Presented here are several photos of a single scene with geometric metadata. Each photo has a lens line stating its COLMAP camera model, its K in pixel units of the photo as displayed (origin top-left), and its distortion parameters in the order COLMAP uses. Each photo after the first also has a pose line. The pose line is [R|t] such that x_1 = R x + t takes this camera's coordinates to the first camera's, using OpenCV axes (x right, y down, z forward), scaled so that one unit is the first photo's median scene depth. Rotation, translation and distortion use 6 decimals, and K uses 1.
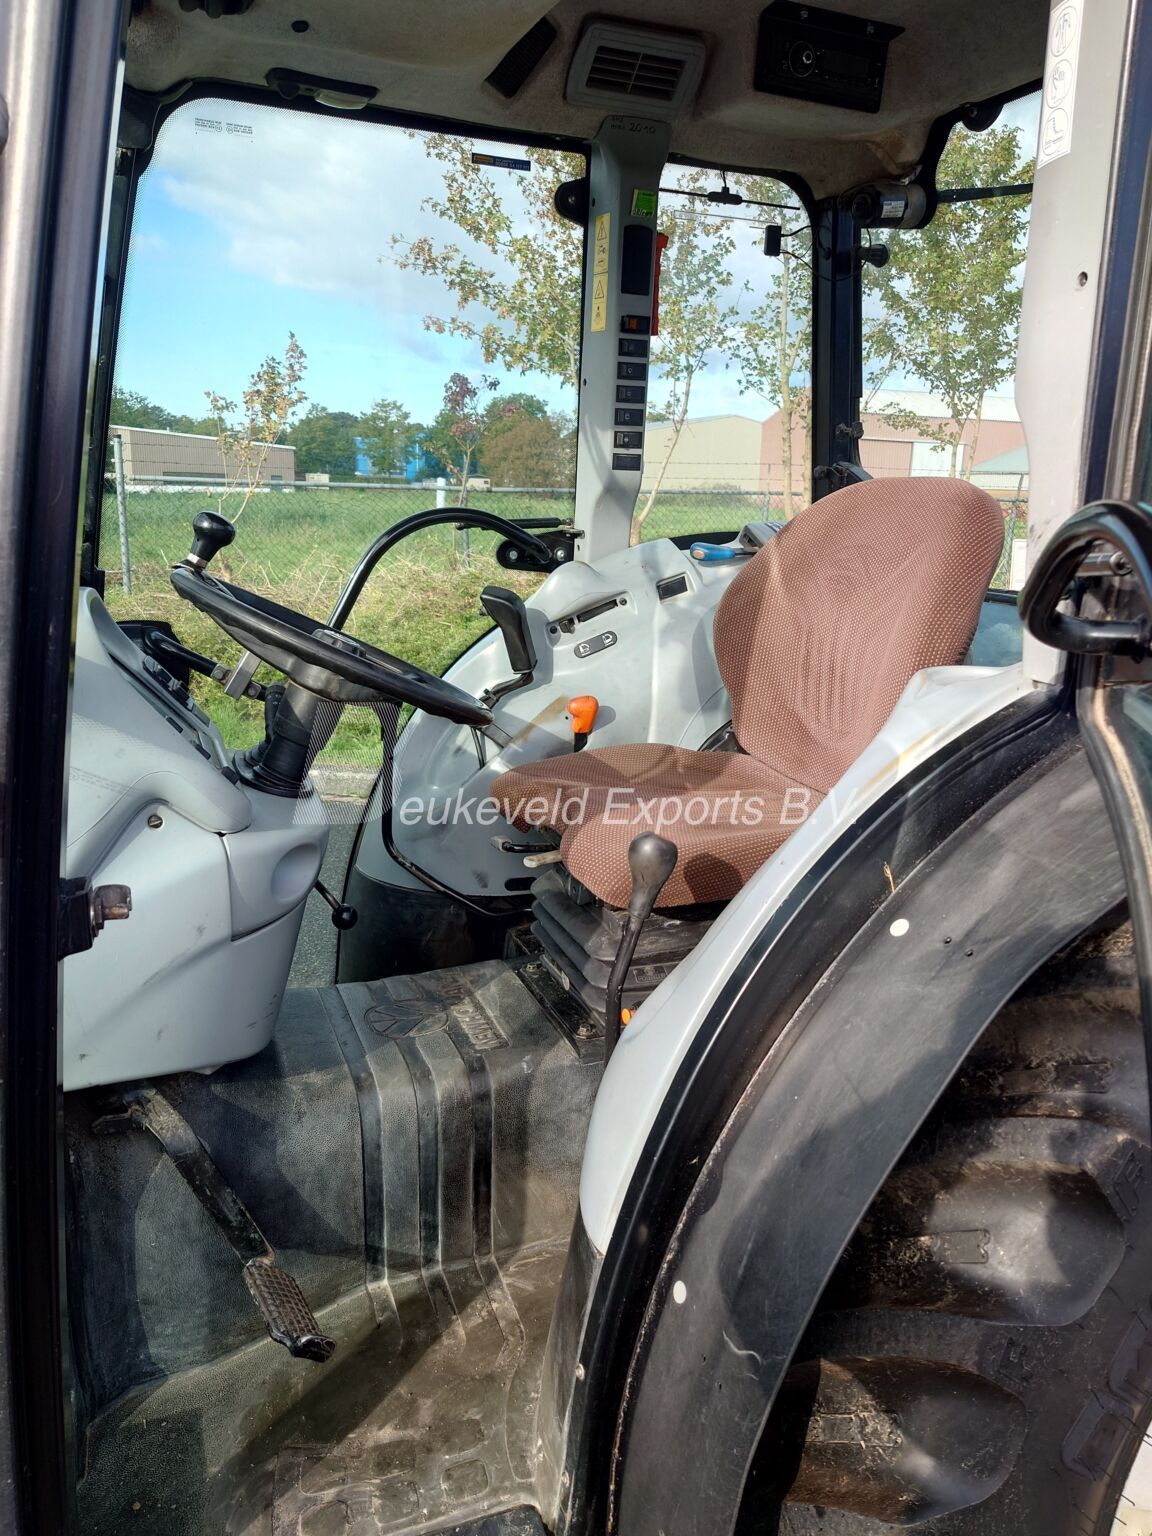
lens RADIAL K [[1091.9, 0, 576.1], [0, 1091.9, 766.3], [0, 0, 1]] dist [-0.007800, 0.019430]
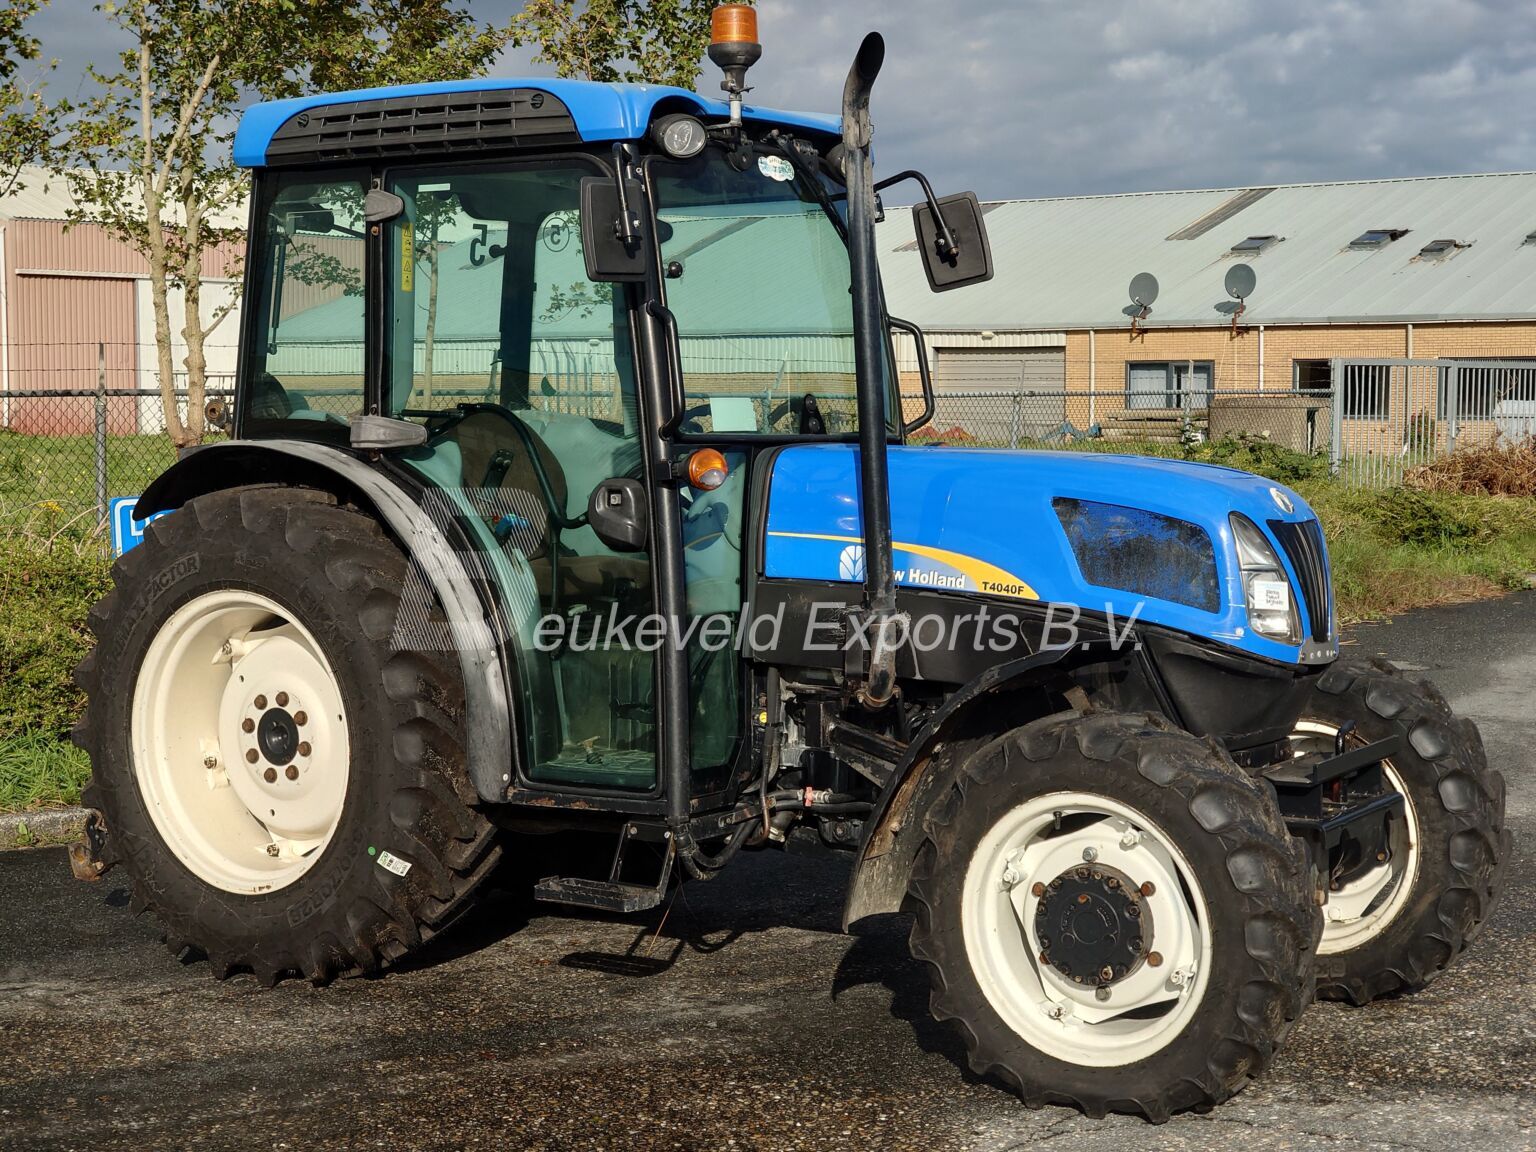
lens RADIAL K [[2647.4, 0, 825.0], [0, 2647.4, 611.3], [0, 0, 1]] dist [0.030422, 0.000000]
pose [[0.832716, -0.080657, 0.547795, -1.667442], [0.167317, 0.979738, -0.110087, 0.464222], [-0.527816, 0.183327, 0.829338, -1.984492]]
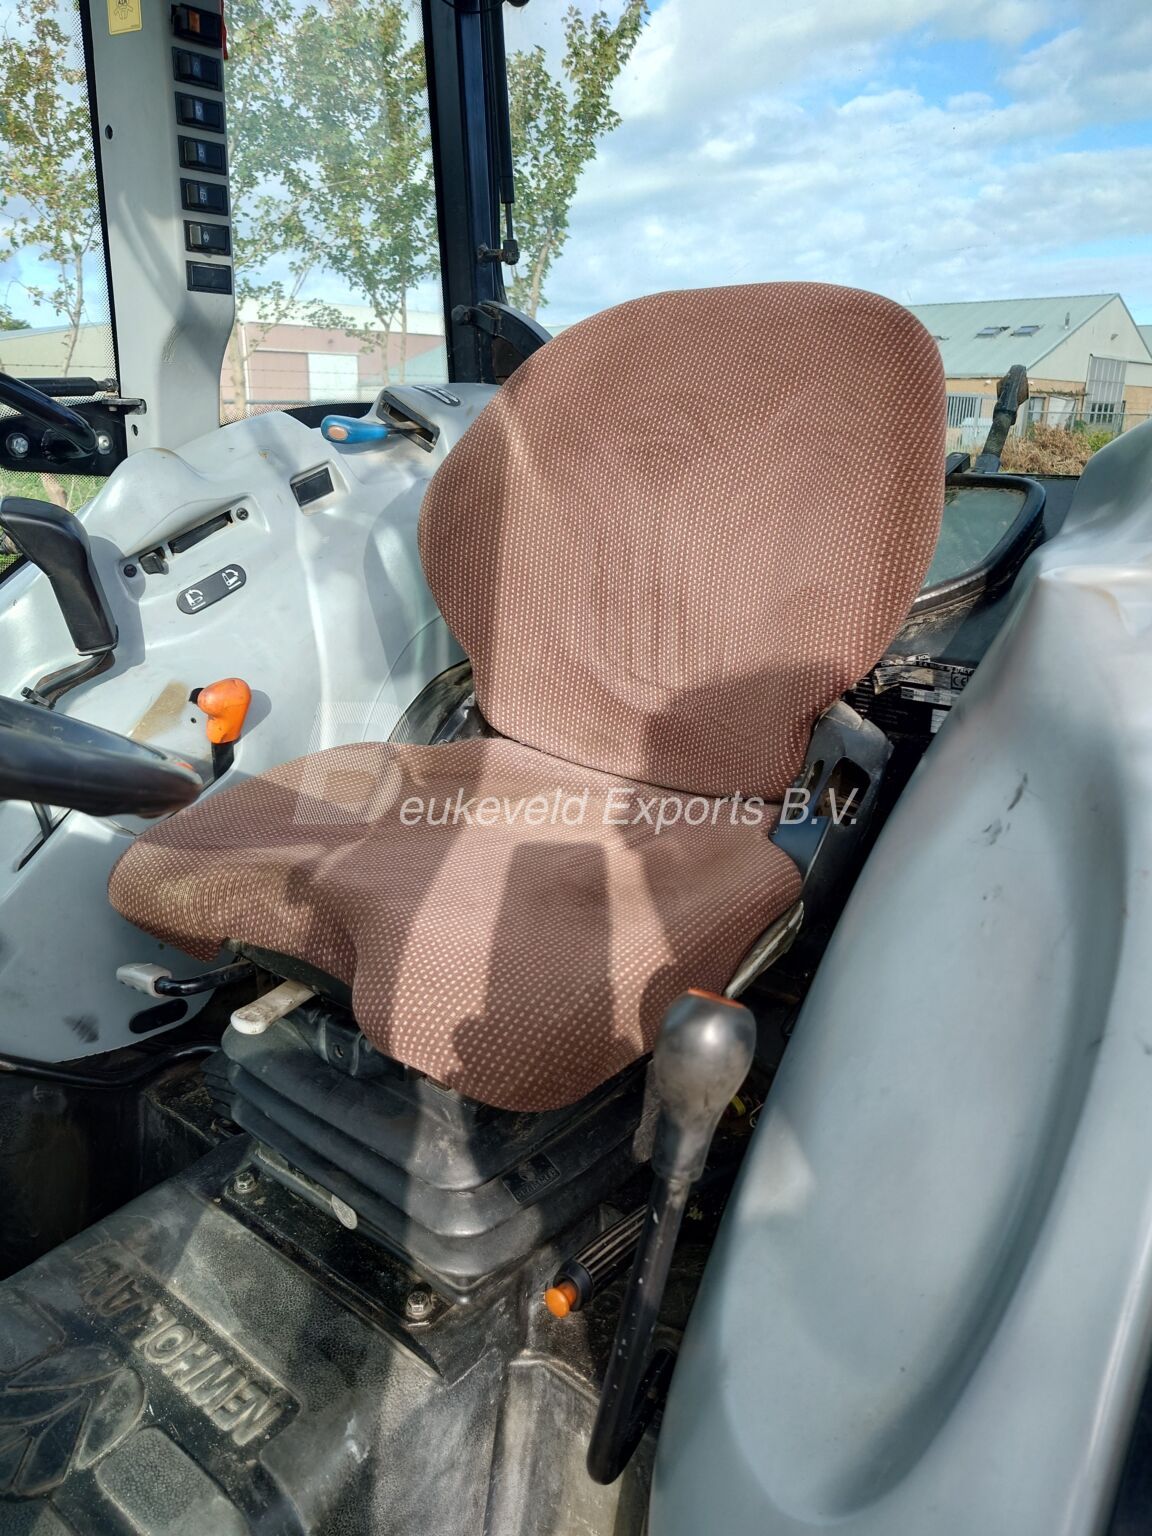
lens RADIAL K [[1091.9, 0, 548.0], [0, 1091.9, 763.3], [0, 0, 1]] dist [-0.007800, 0.019430]
pose [[0.878587, -0.165258, 0.448079, -0.100870], [0.133722, 0.985819, 0.101385, -0.052555], [-0.458480, -0.029158, 0.888226, 0.375263]]
